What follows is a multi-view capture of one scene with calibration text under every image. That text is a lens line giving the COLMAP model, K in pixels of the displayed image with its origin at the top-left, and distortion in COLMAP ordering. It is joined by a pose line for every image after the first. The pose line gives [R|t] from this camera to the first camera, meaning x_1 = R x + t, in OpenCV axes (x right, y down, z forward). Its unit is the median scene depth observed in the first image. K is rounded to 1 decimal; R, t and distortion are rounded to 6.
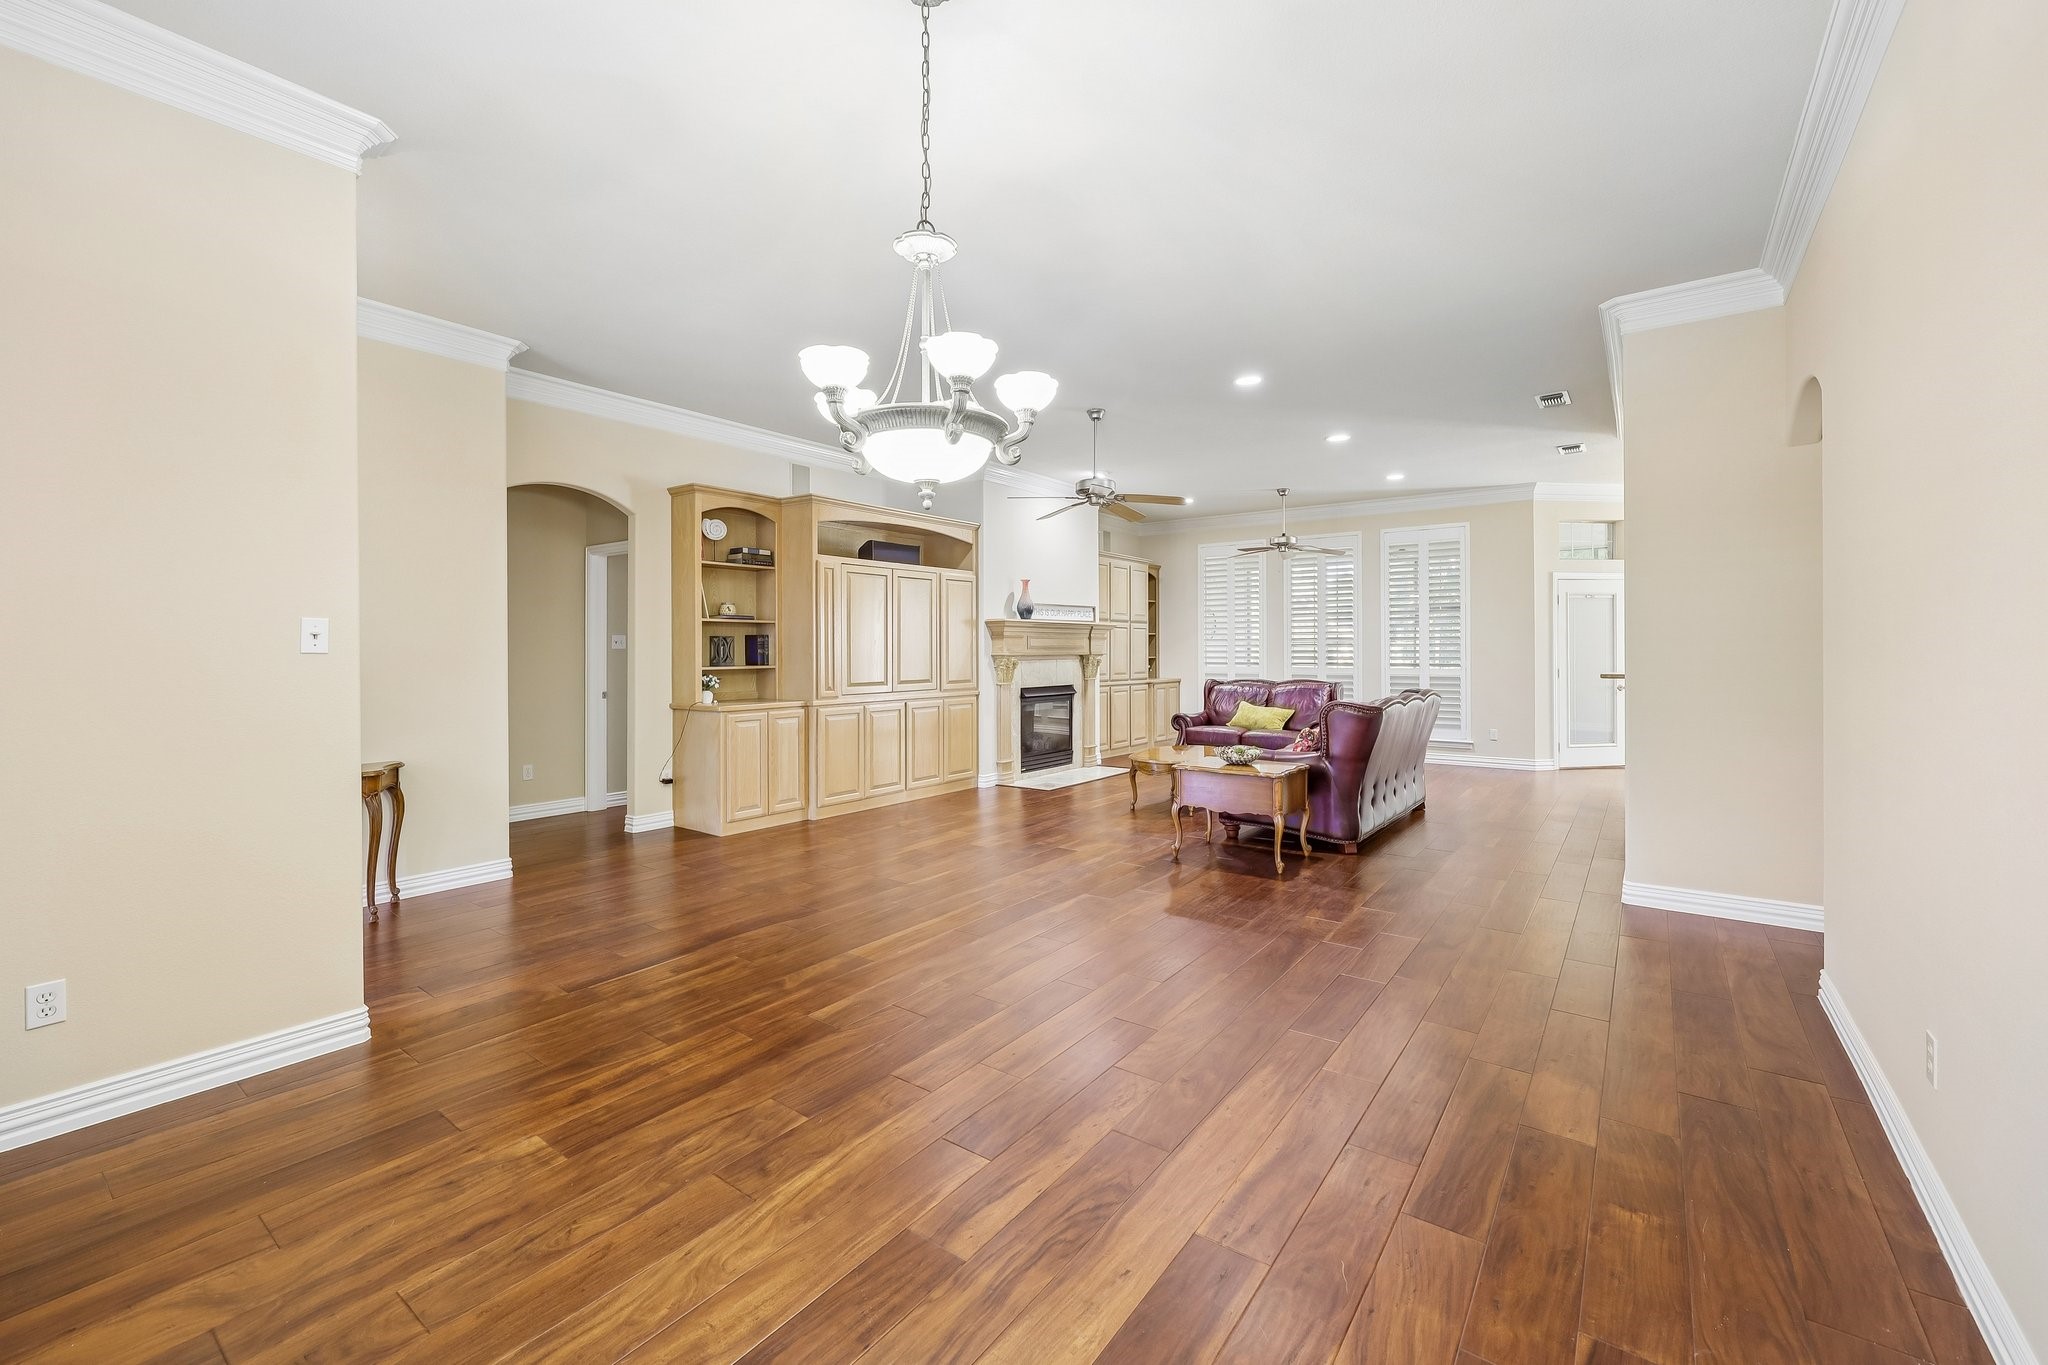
lens RADIAL K [[828.5, 0, 1019.1], [0, 828.5, 654.6], [0, 0, 1]] dist [-0.003362, -0.000540]
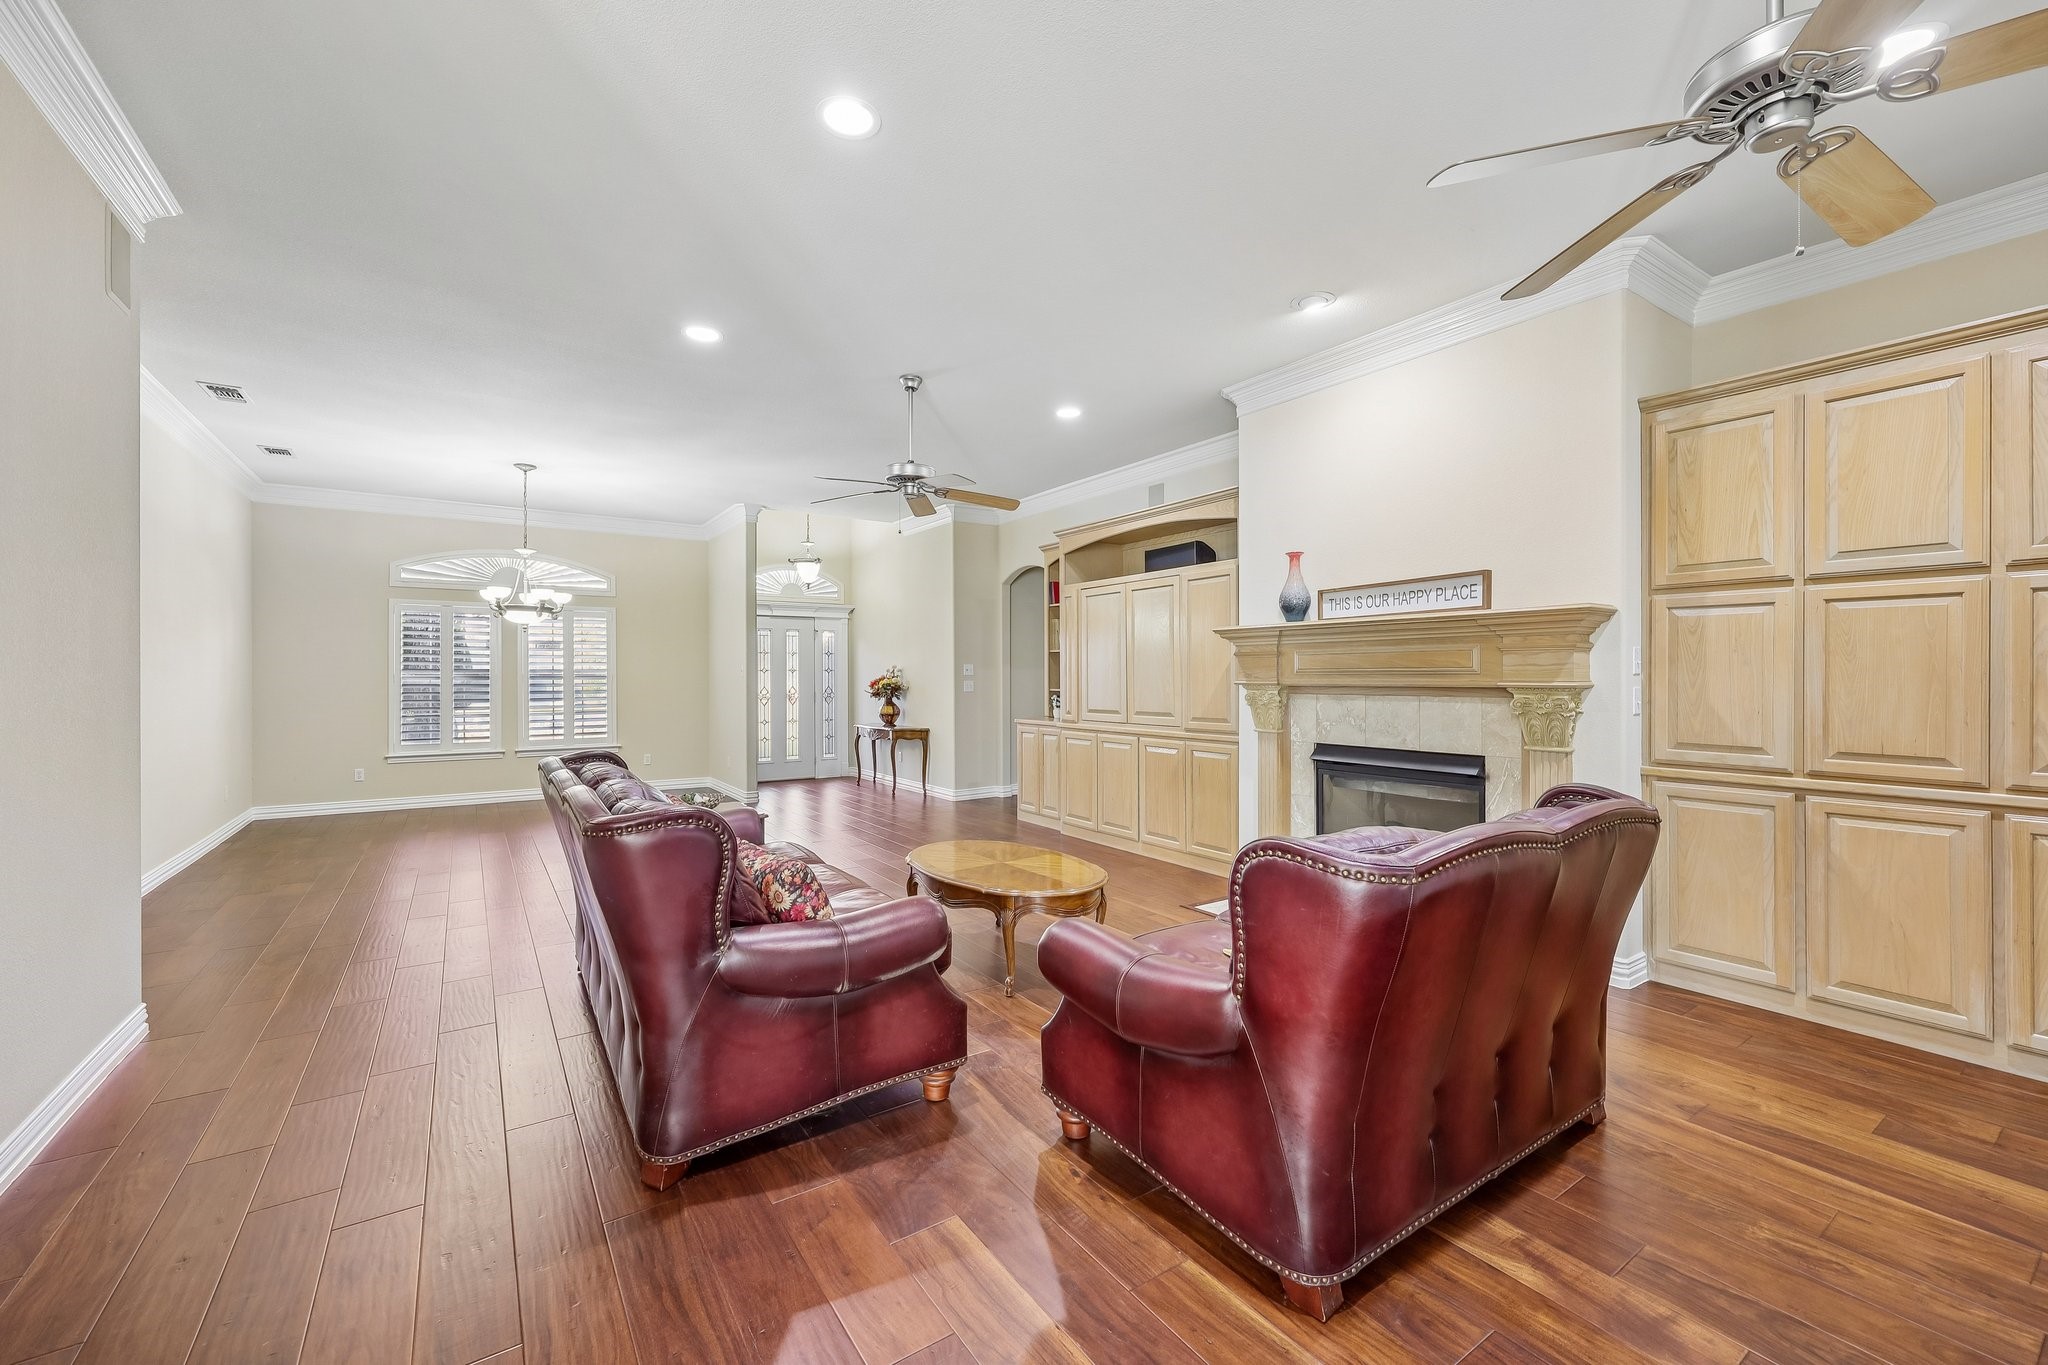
lens RADIAL K [[828.5, 0, 1021.2], [0, 828.5, 670.9], [0, 0, 1]] dist [-0.003362, -0.000540]
pose [[-0.322219, -0.001340, -0.946664, 0.587090], [-0.001704, 0.999998, -0.000836, -0.007720], [0.946663, 0.001343, -0.322221, 0.967945]]
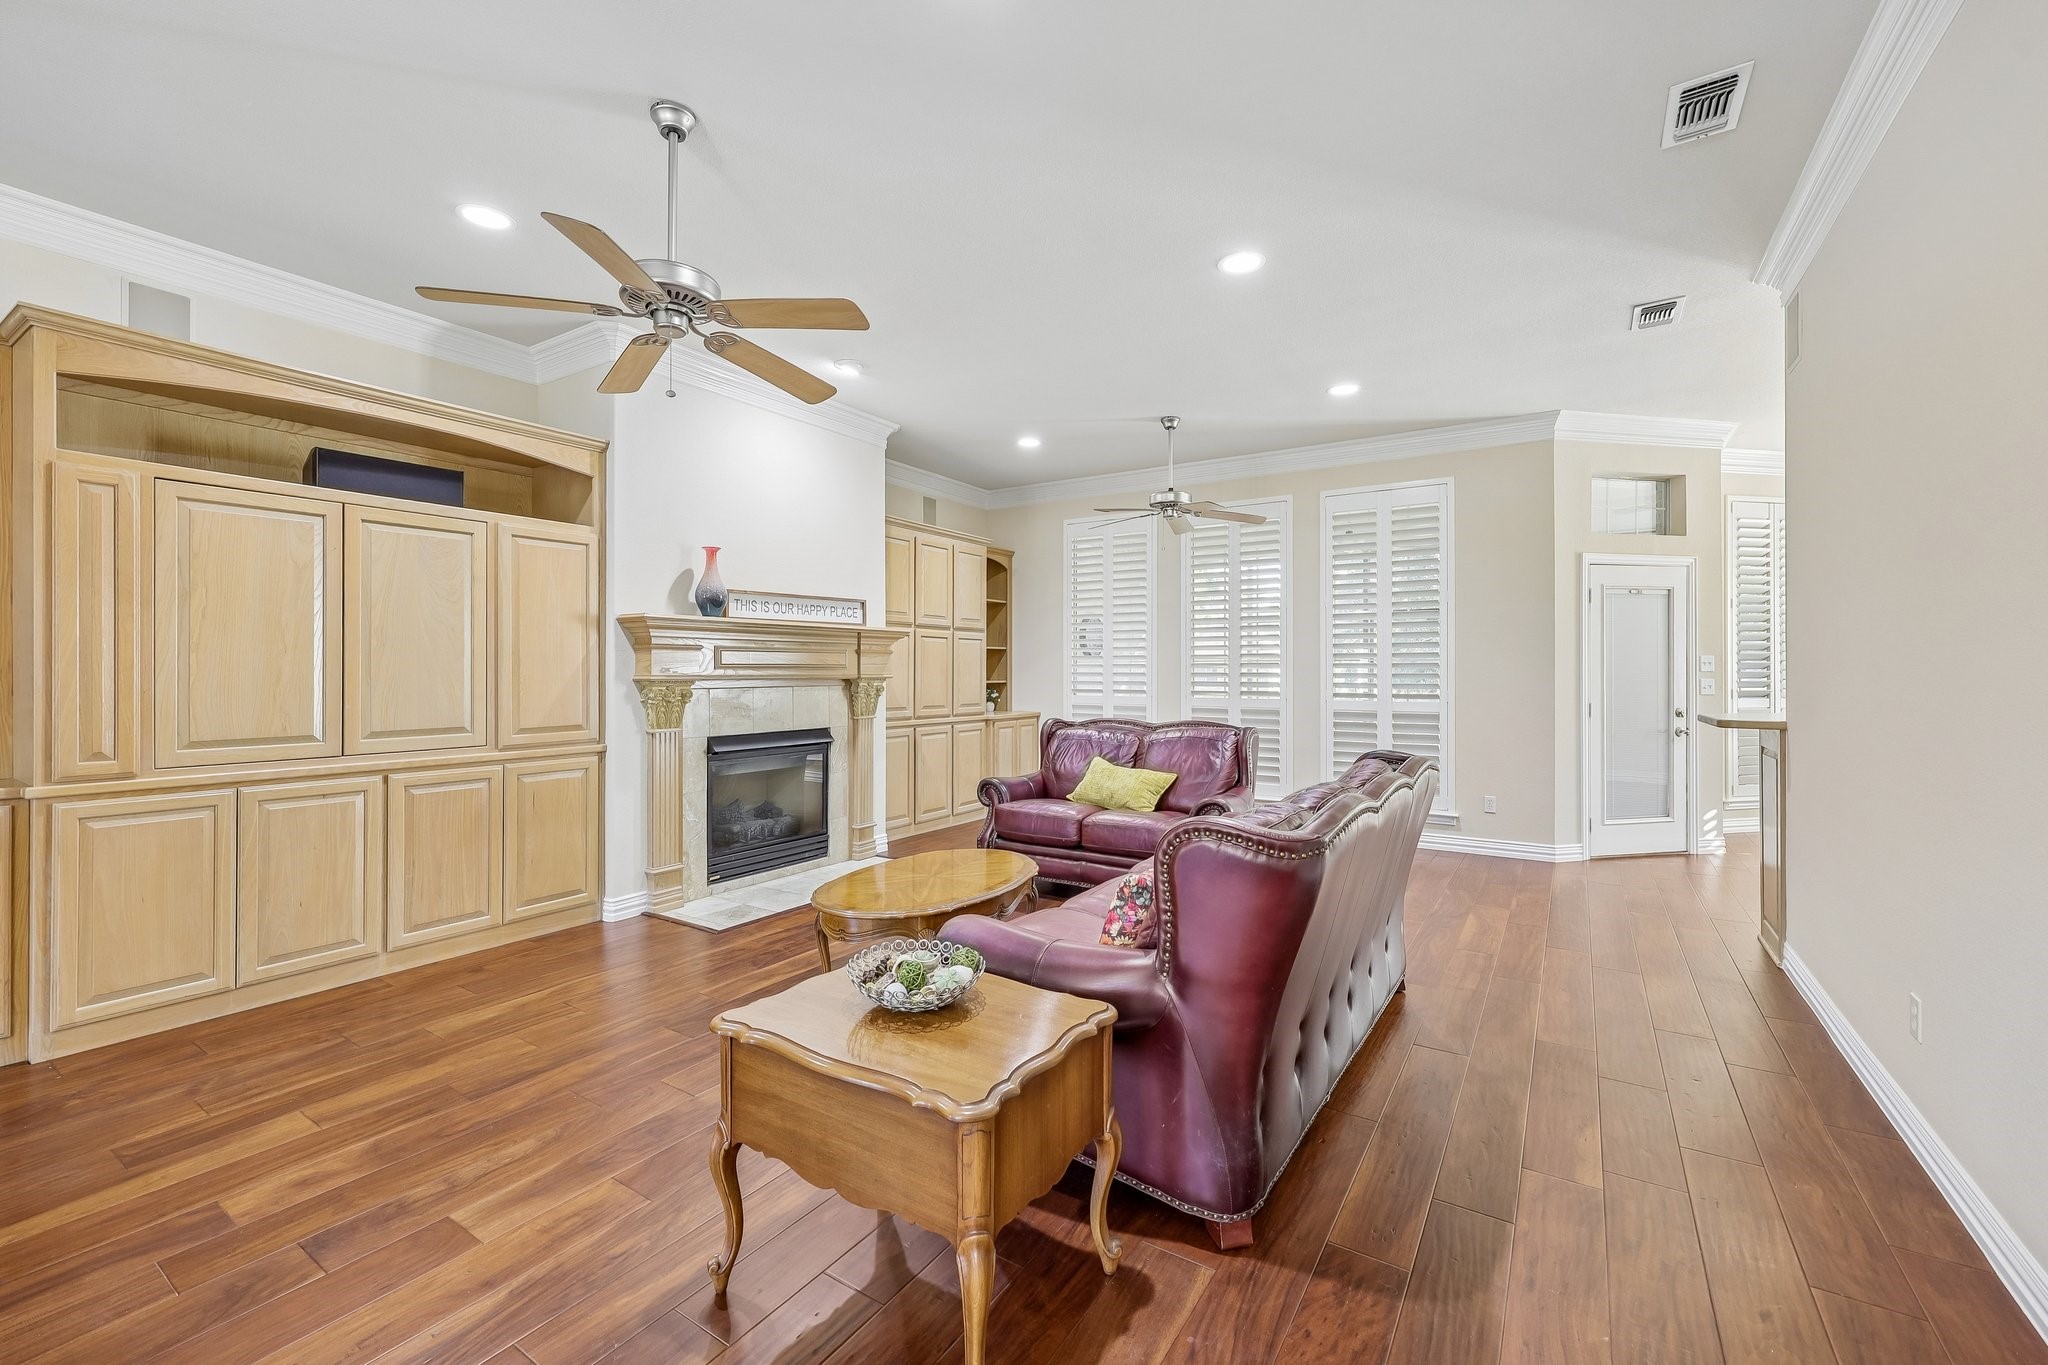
lens RADIAL K [[828.5, 0, 1015.9], [0, 828.5, 674.6], [0, 0, 1]] dist [-0.003362, -0.000540]
pose [[0.998162, 0.004099, 0.060460, 0.175760], [-0.004048, 0.999991, -0.000964, -0.003049], [-0.060464, 0.000717, 0.998170, 0.404065]]
